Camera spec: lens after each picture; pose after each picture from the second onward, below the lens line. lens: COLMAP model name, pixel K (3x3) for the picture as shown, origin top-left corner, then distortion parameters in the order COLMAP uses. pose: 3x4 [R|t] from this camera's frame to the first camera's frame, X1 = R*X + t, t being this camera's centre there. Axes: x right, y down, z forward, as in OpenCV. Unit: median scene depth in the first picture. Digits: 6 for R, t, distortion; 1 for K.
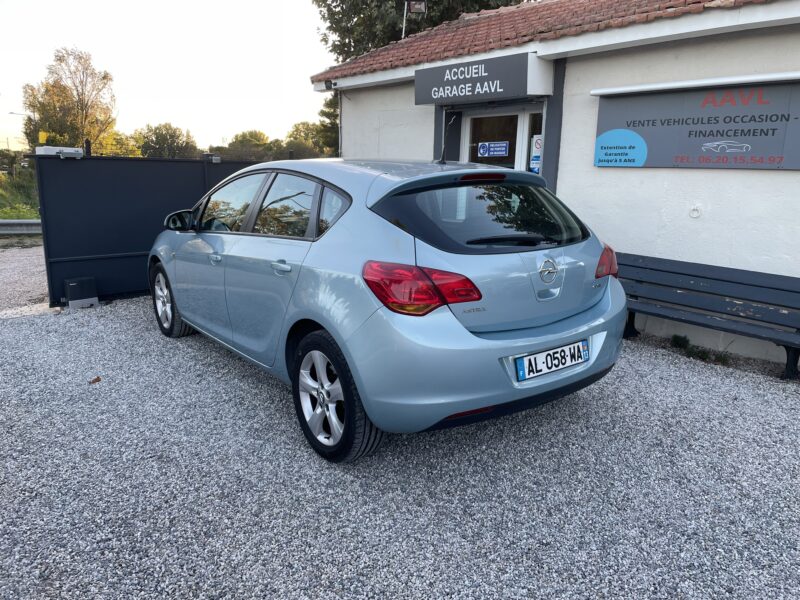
lens RADIAL K [[600.2, 0, 401.9], [0, 600.2, 292.4], [0, 0, 1]] dist [0.091784, -0.114982]
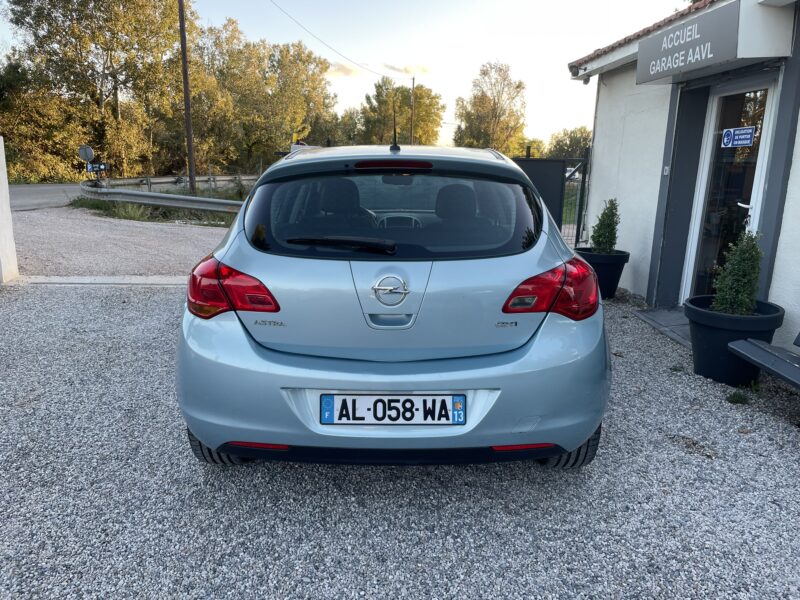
lens RADIAL K [[600.2, 0, 401.9], [0, 600.2, 292.4], [0, 0, 1]] dist [0.091784, -0.114982]
pose [[0.798891, 0.129751, -0.587315, 0.365633], [-0.131897, 0.990480, 0.039407, -0.033385], [0.586836, 0.045984, 0.808399, 0.217409]]
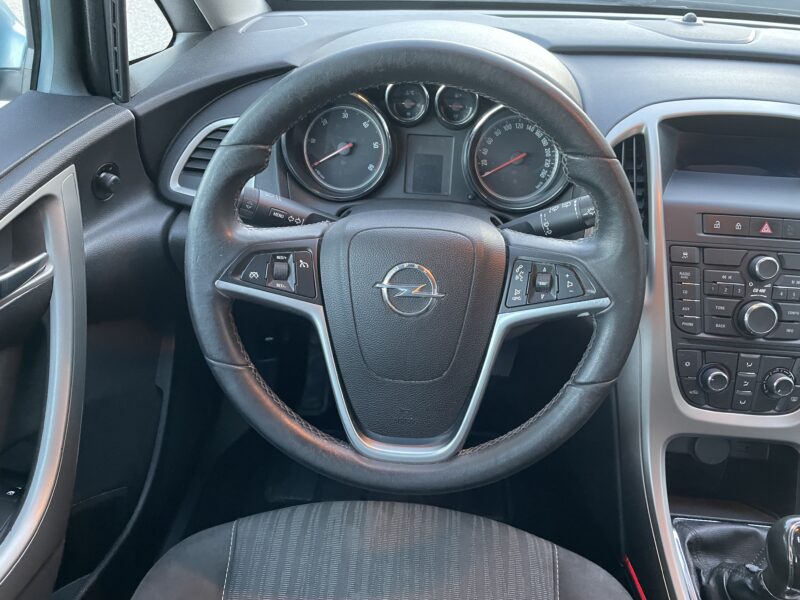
lens RADIAL K [[600.2, 0, 401.9], [0, 600.2, 292.4], [0, 0, 1]] dist [0.091784, -0.114982]
pose [[0.748036, 0.388163, -0.538304, -0.235827], [-0.159133, 0.892362, 0.422335, -0.130703], [0.644297, -0.230260, 0.729289, 0.883307]]
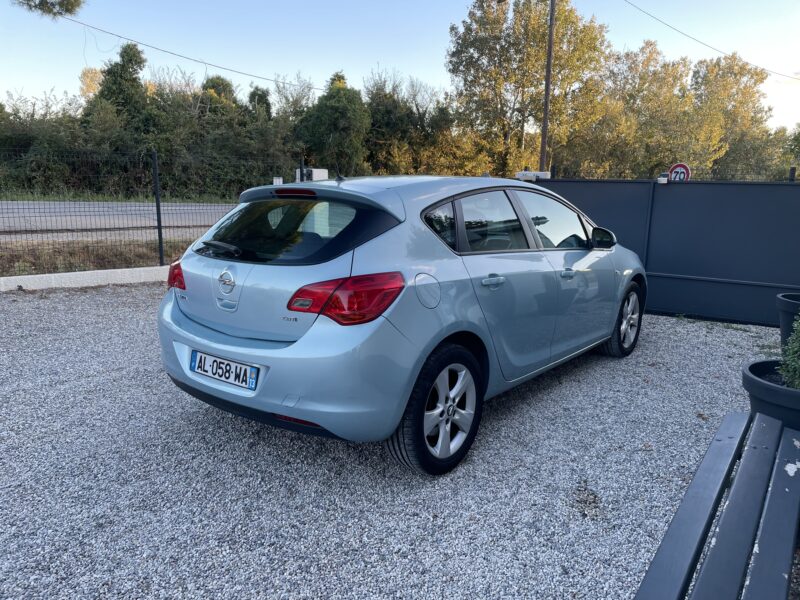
lens RADIAL K [[600.2, 0, 401.9], [0, 600.2, 292.4], [0, 0, 1]] dist [0.091784, -0.114982]
pose [[0.265725, 0.171090, -0.948746, 0.690182], [-0.208196, 0.971087, 0.116807, -0.106225], [0.941299, 0.166486, 0.293662, 0.520904]]
